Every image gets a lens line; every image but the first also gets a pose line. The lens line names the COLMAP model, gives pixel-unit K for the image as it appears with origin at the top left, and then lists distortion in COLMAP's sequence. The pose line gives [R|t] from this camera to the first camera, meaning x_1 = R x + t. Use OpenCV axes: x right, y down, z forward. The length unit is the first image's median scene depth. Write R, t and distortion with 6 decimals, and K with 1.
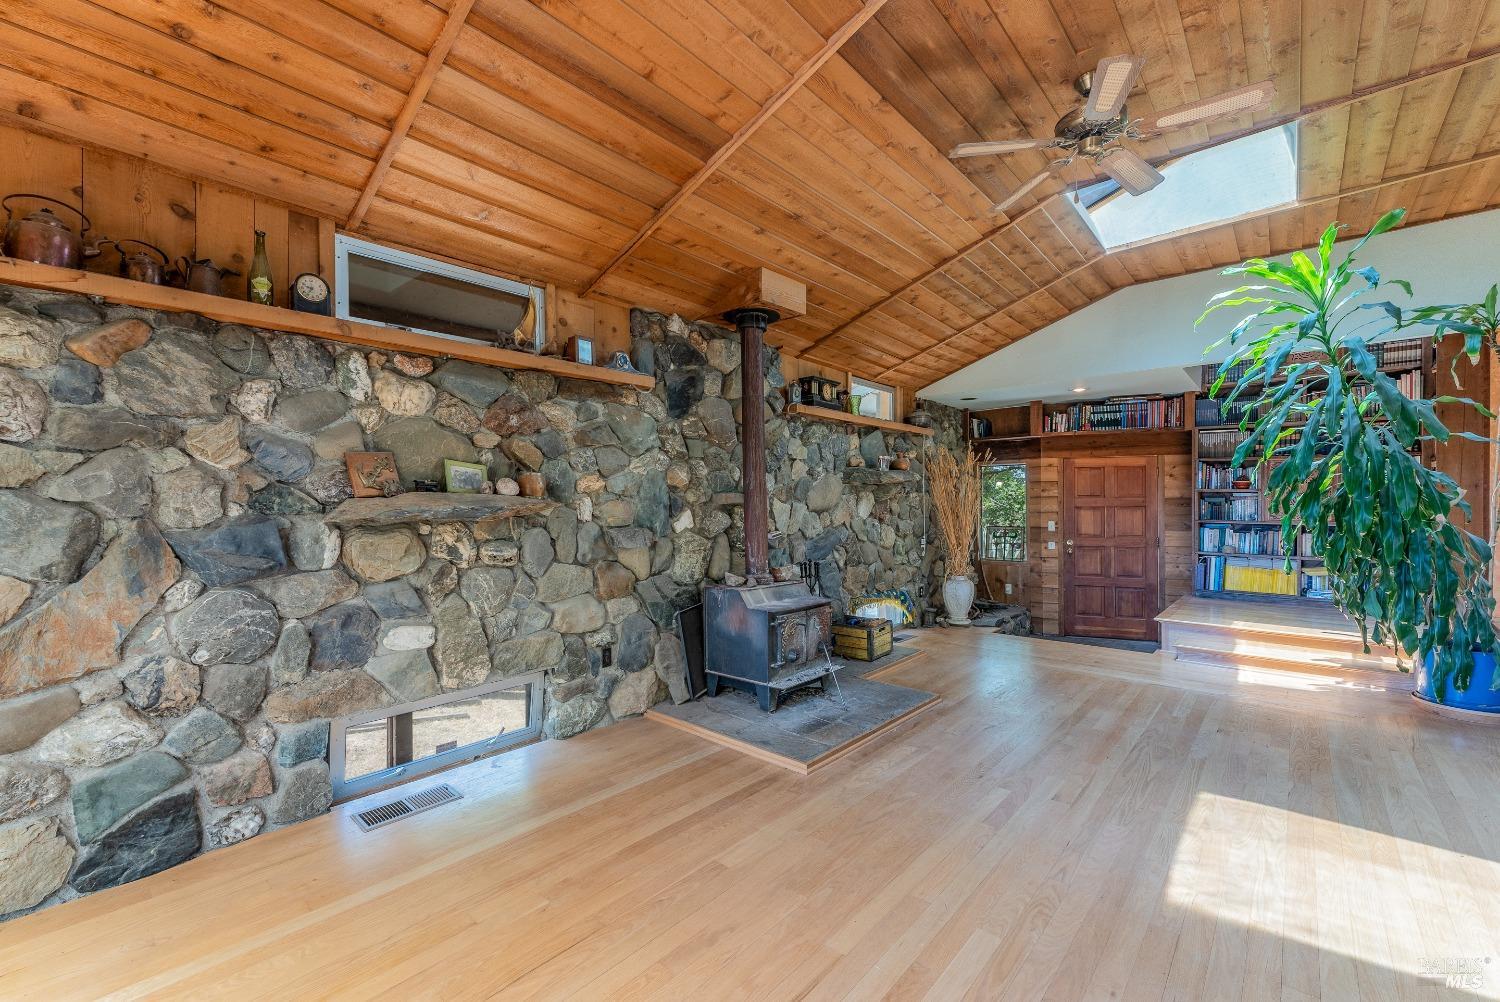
lens RADIAL K [[610.1, 0, 742.3], [0, 610.1, 517.5], [0, 0, 1]] dist [0.001067, -0.000061]
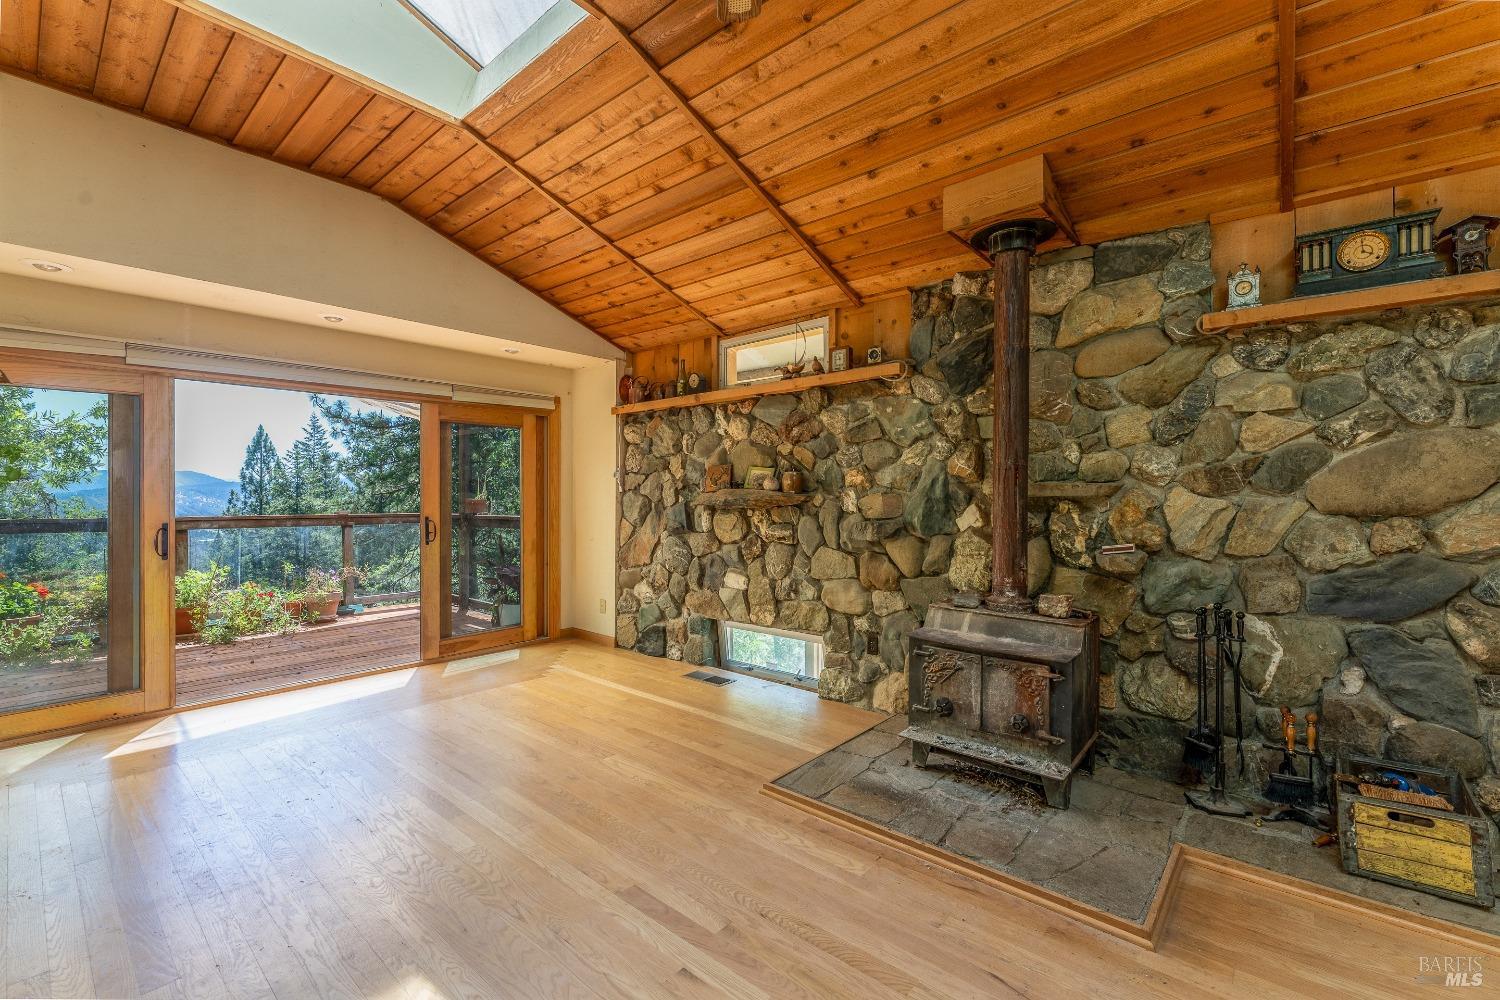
lens RADIAL K [[635.9, 0, 750.7], [0, 635.9, 504.6], [0, 0, 1]] dist [-0.000492, -0.000011]
pose [[0.029043, 0.015152, -0.999463, 0.919786], [-0.025160, 0.999579, 0.014422, -0.020703], [0.999261, 0.024728, 0.029412, 0.827307]]
